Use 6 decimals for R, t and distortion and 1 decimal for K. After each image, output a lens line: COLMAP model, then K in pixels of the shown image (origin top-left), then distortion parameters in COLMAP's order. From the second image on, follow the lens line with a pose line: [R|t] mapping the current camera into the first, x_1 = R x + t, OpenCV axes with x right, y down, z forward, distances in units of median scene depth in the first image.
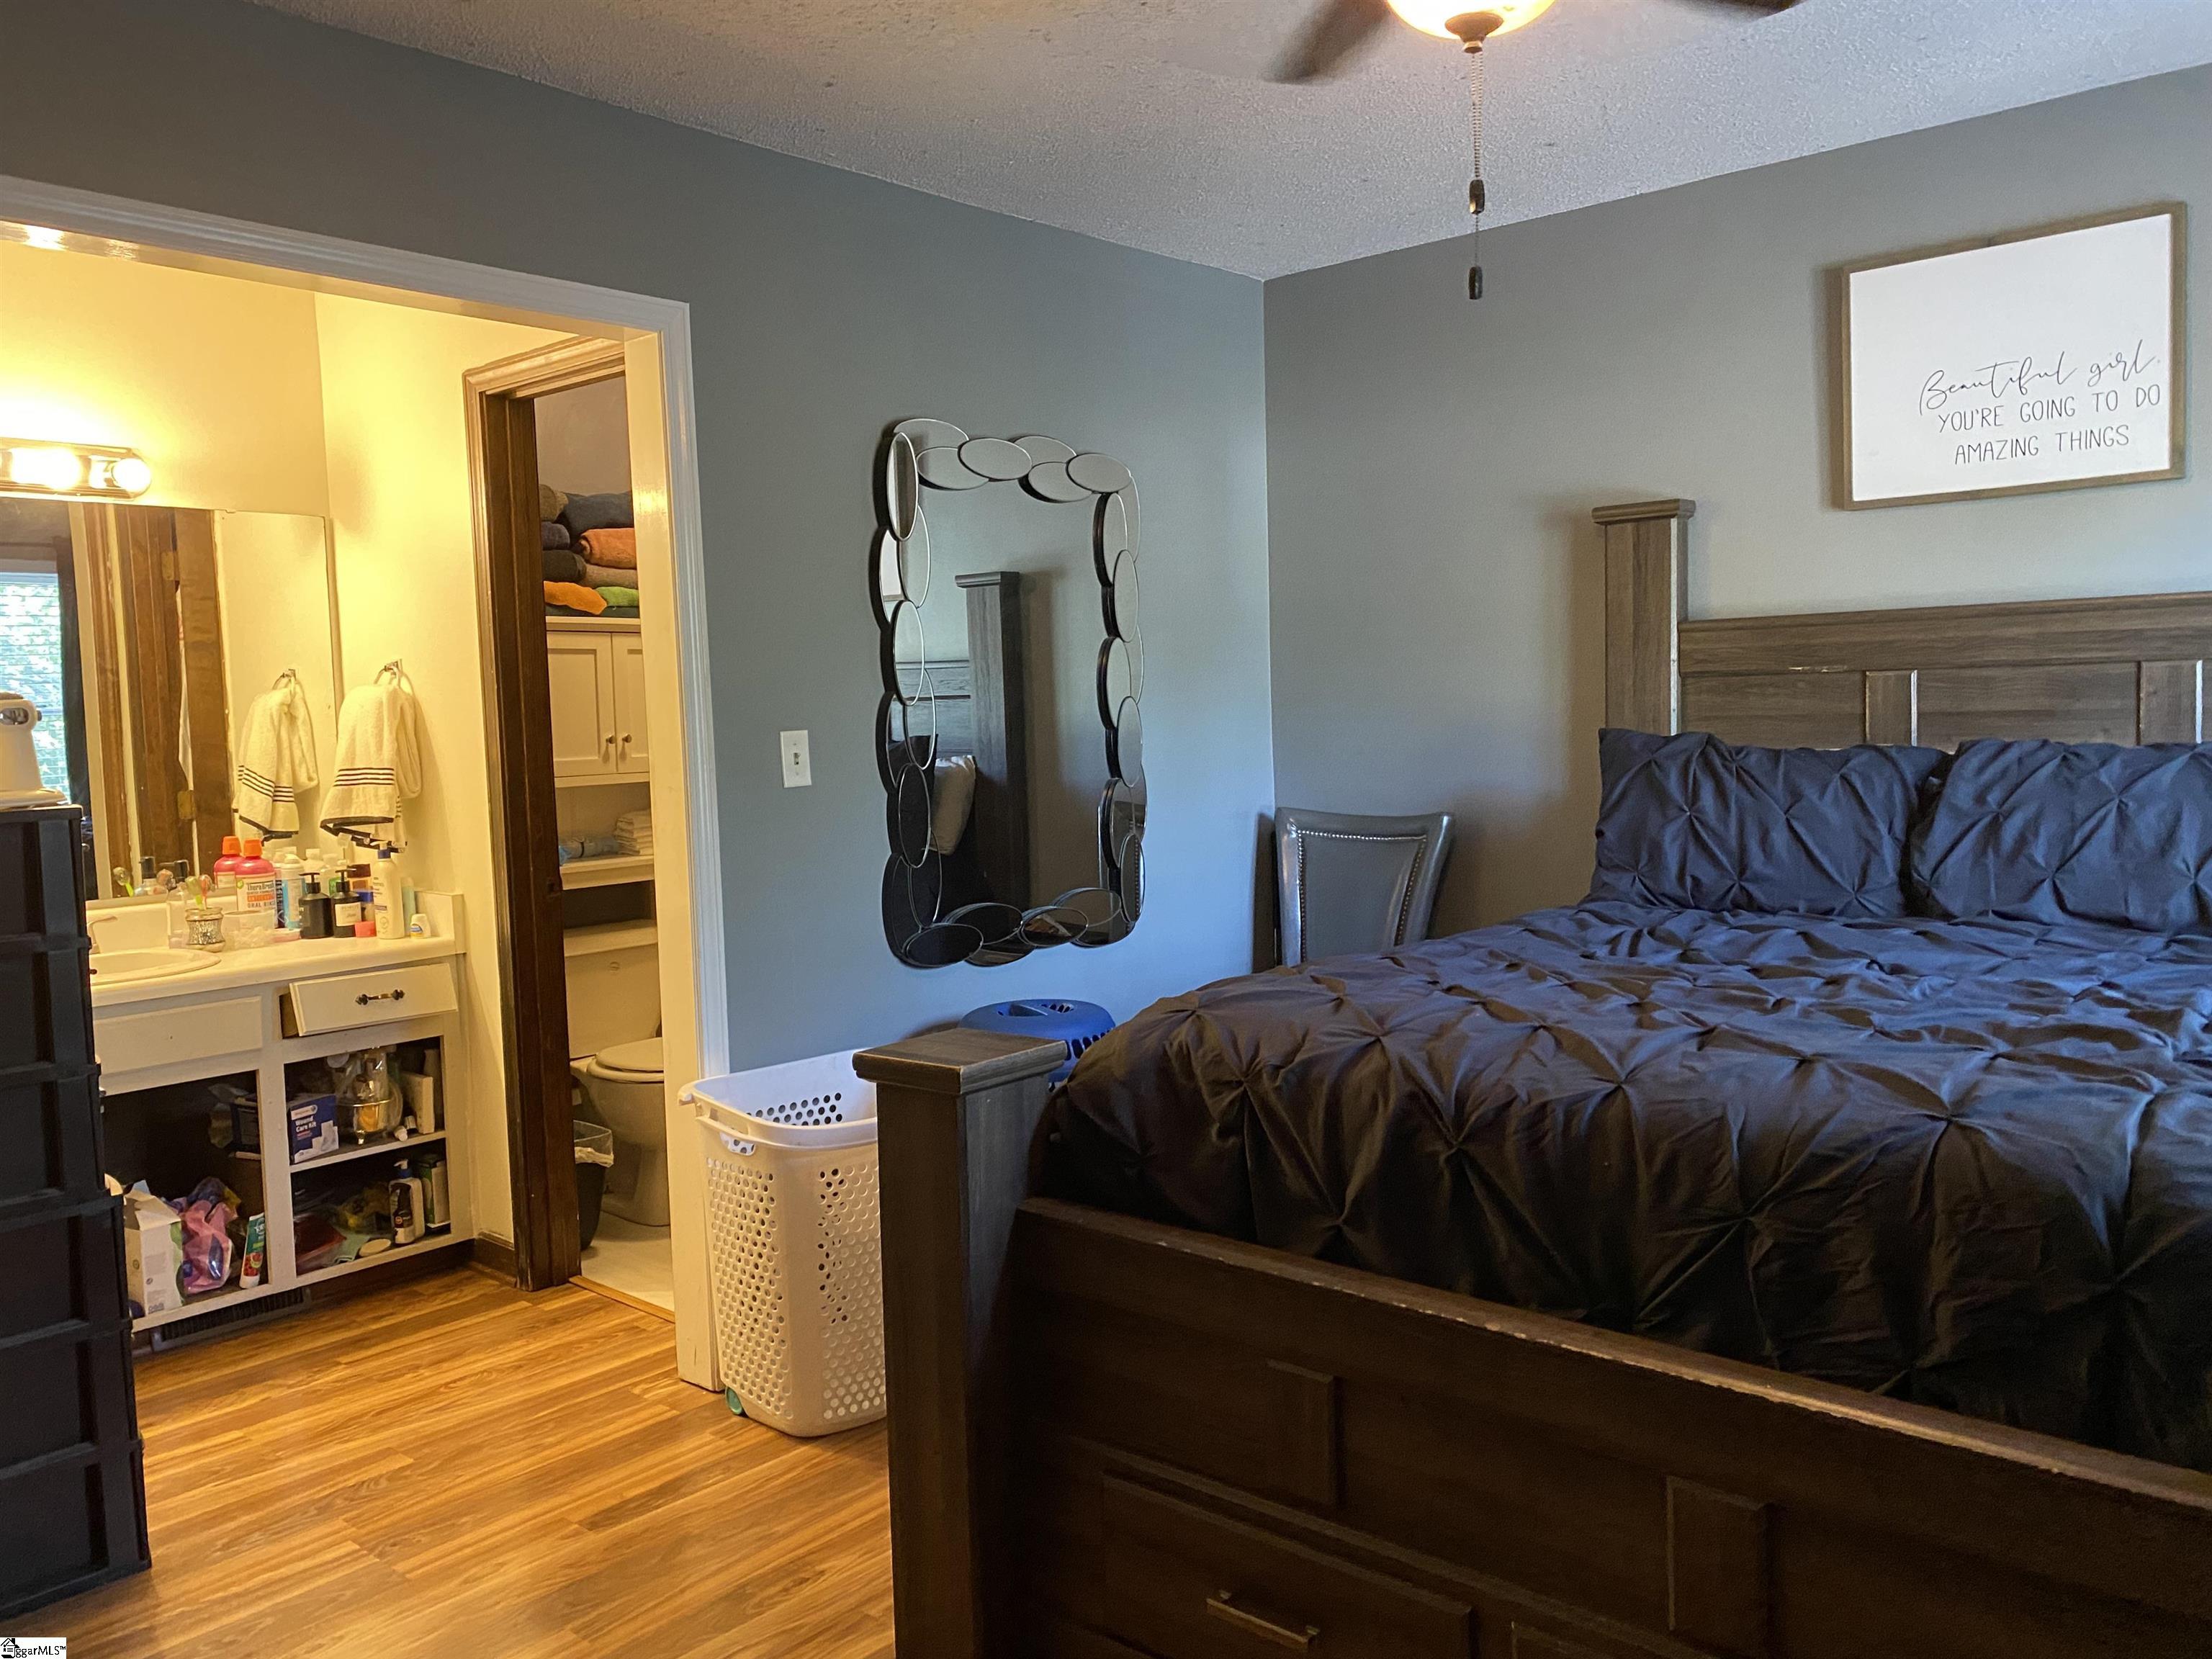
lens RADIAL K [[1666.1, 0, 1117.4], [0, 1666.1, 832.8], [0, 0, 1]] dist [0.006593, -0.004714]
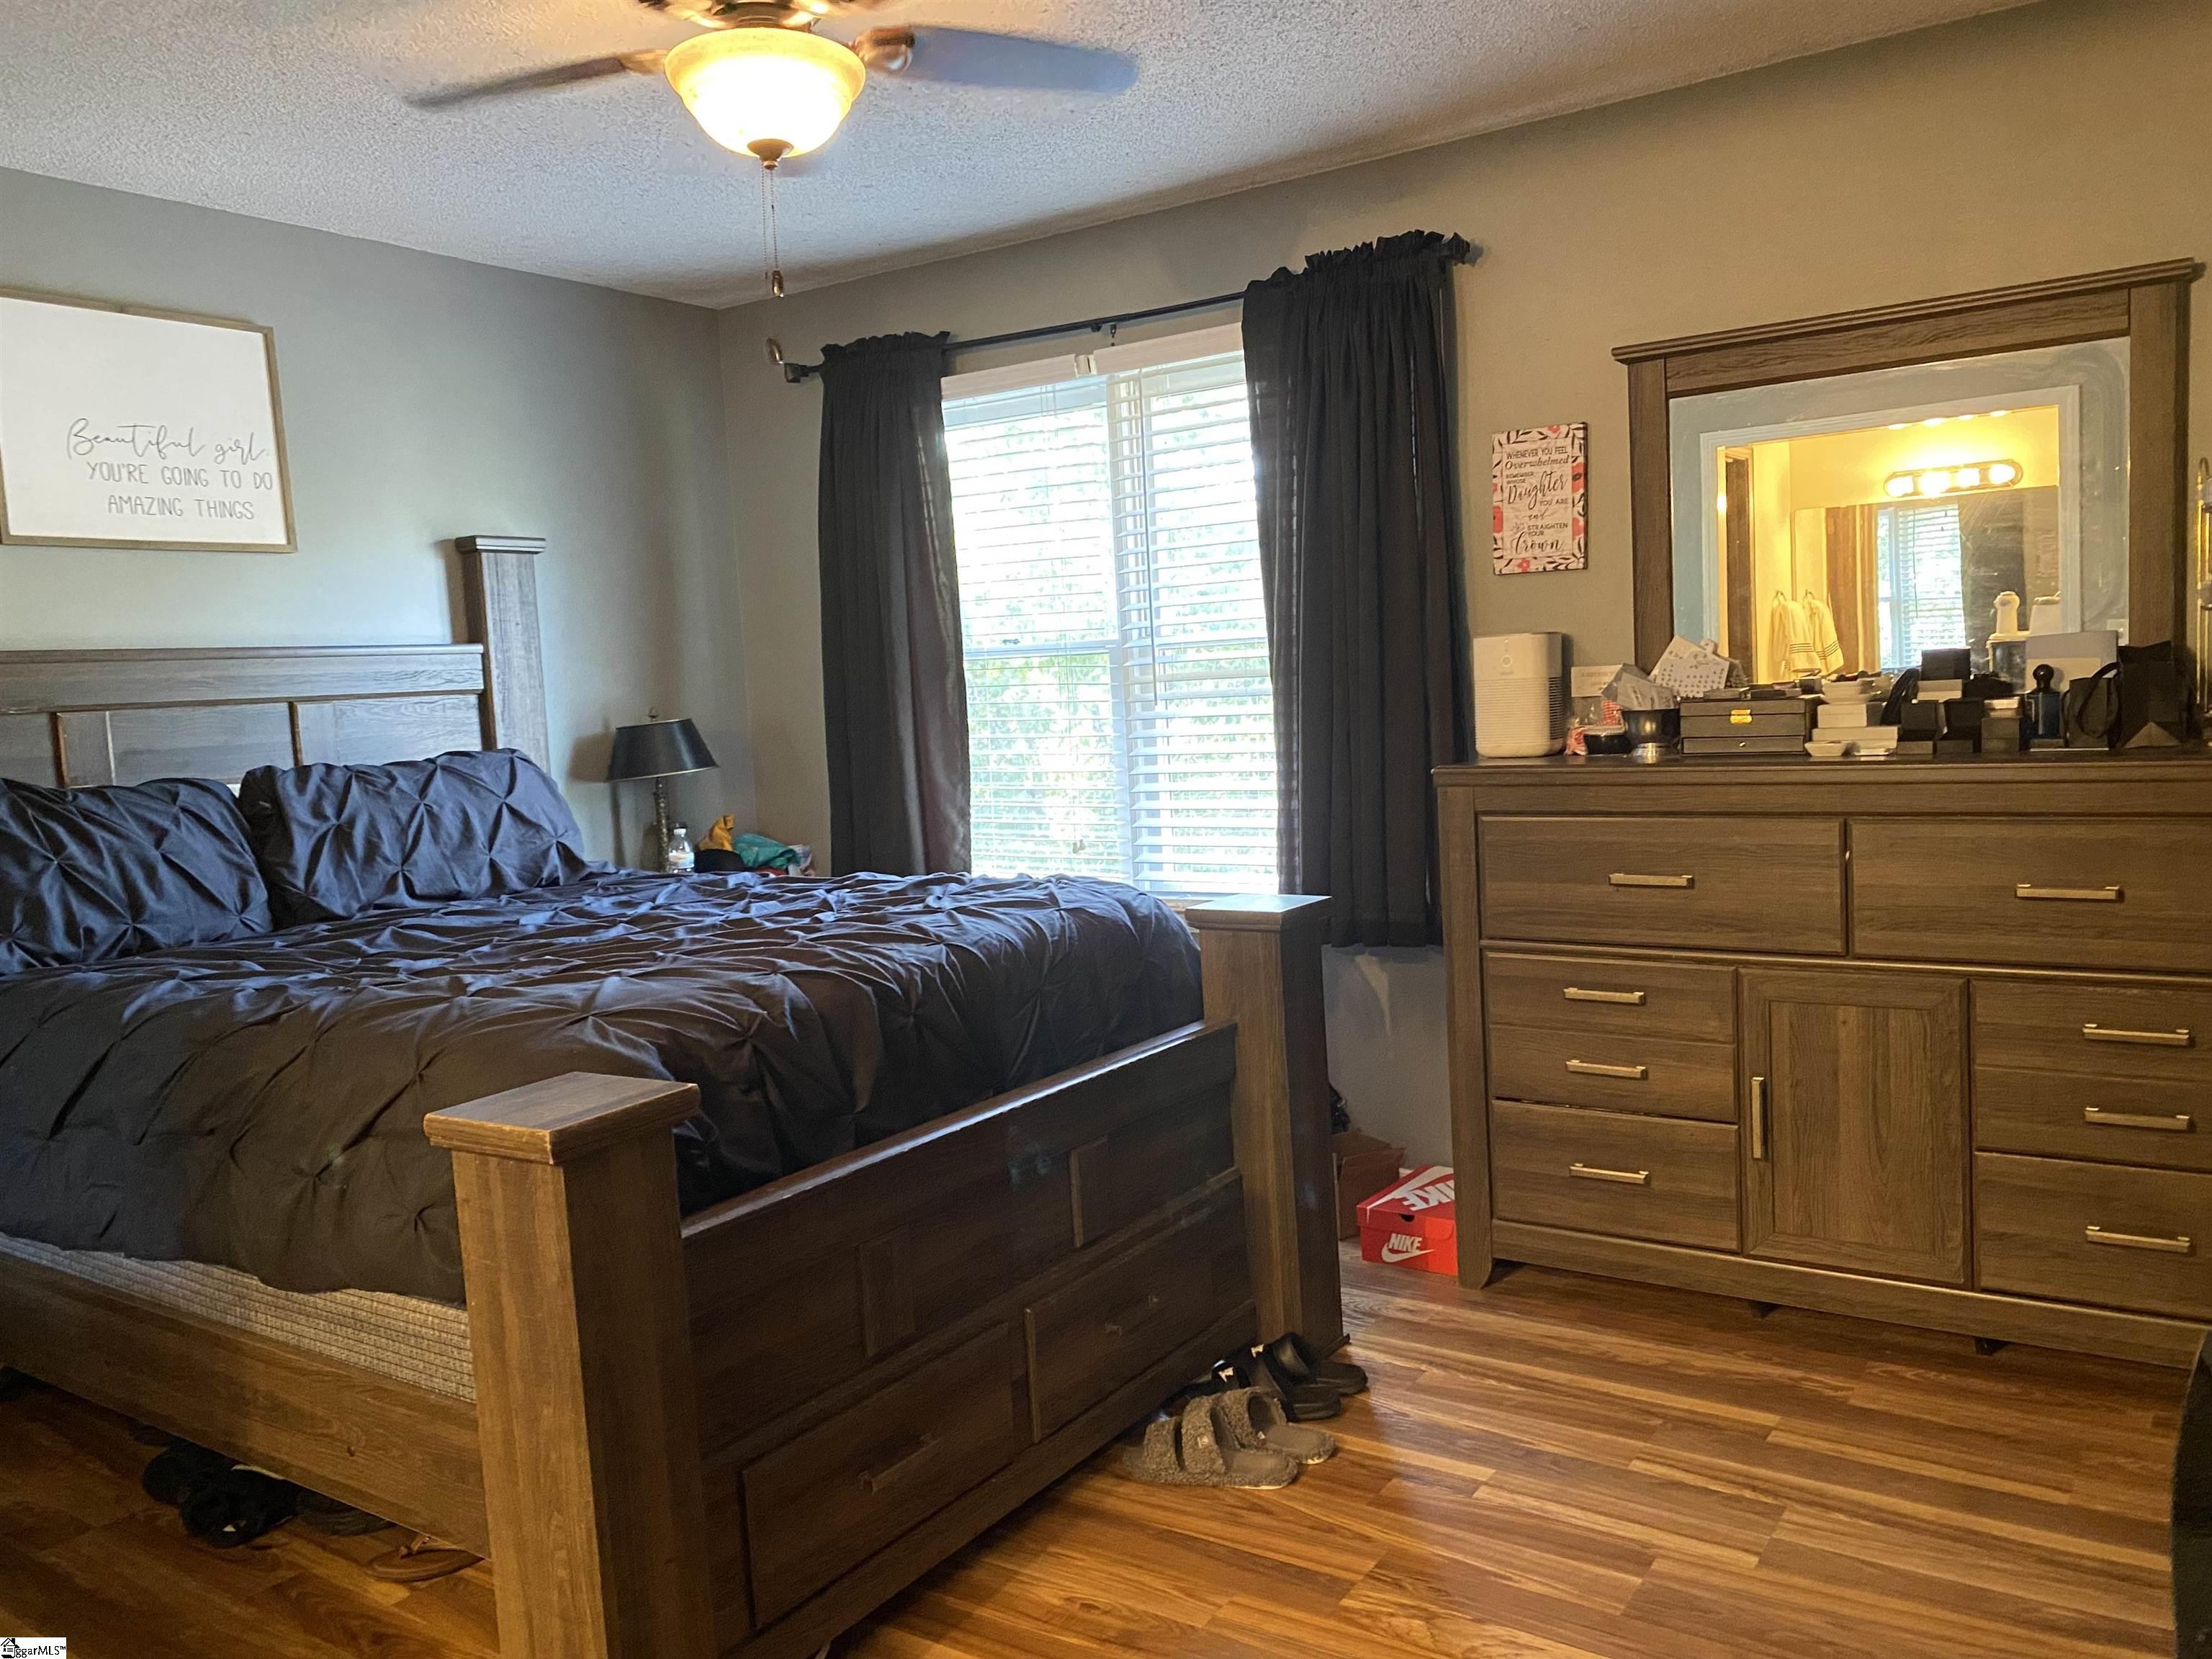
lens RADIAL K [[1655.8, 0, 1106.0], [0, 1655.8, 829.5], [0, 0, 1]] dist [0.055050, -0.057152]
pose [[-0.116616, -0.055979, 0.991598, -0.643225], [0.132726, 0.988576, 0.071418, -0.019604], [-0.984268, 0.139940, -0.107854, 0.556698]]
